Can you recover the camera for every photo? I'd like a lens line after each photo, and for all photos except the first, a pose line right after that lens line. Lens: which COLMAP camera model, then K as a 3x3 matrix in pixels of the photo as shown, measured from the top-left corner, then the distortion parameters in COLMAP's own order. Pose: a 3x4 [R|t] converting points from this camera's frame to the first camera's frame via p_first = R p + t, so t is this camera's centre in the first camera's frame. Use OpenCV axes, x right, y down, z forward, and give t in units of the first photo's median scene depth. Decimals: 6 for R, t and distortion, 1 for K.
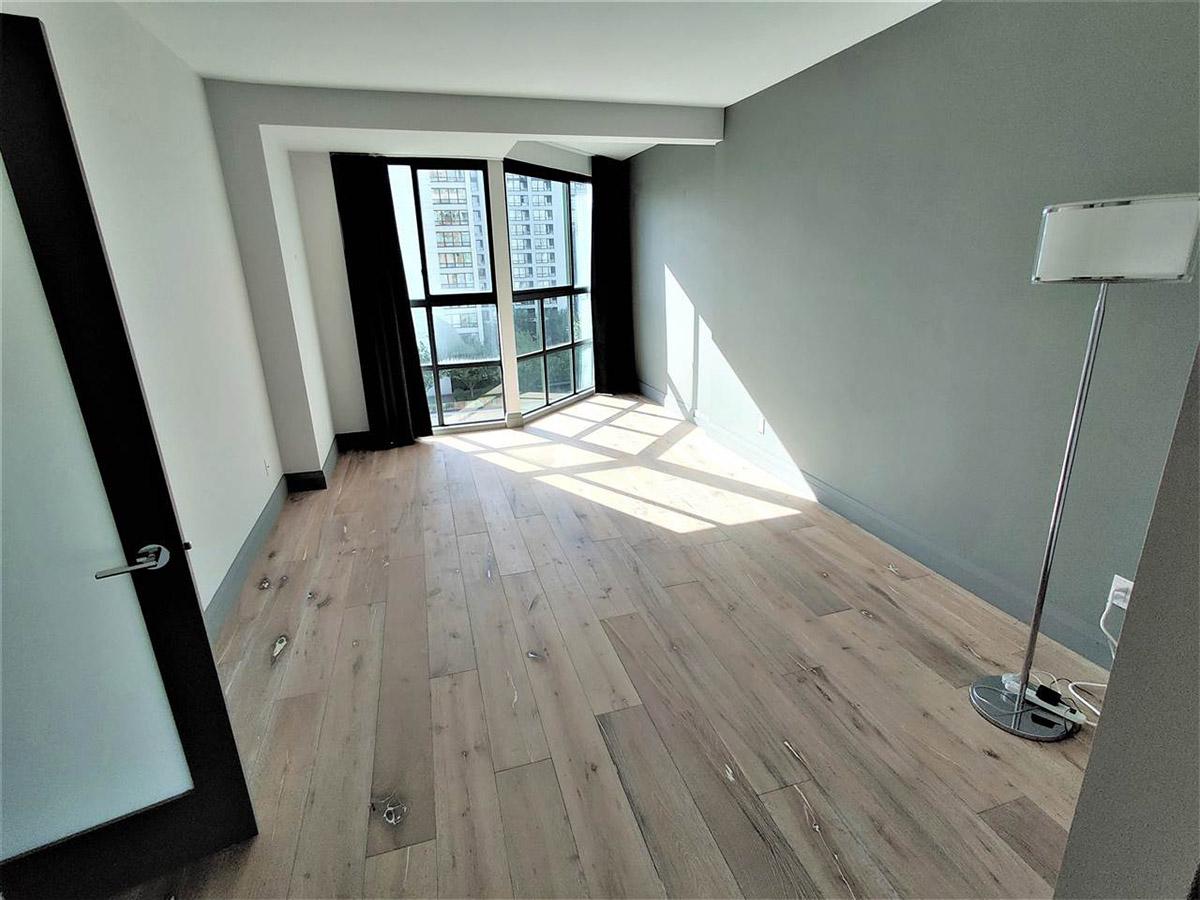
lens RADIAL K [[599.0, 0, 601.9], [0, 599.0, 447.7], [0, 0, 1]] dist [-0.000704, 0.000137]
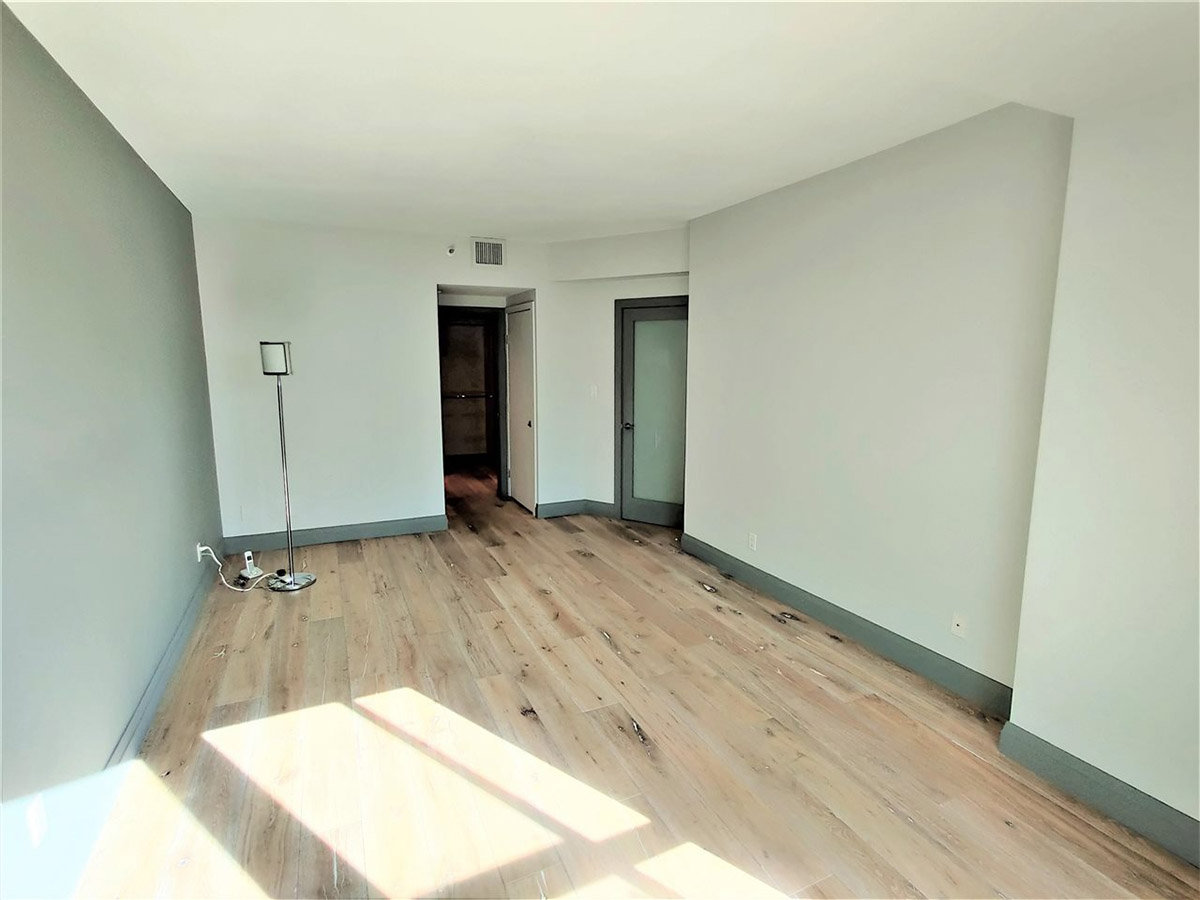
lens RADIAL K [[599.0, 0, 600.1], [0, 599.0, 448.7], [0, 0, 1]] dist [-0.000704, 0.000137]
pose [[-0.989892, 0.045938, -0.134174, -0.052496], [-0.019371, 0.893422, 0.448801, -0.676470], [0.140491, 0.446864, -0.883501, 2.097141]]
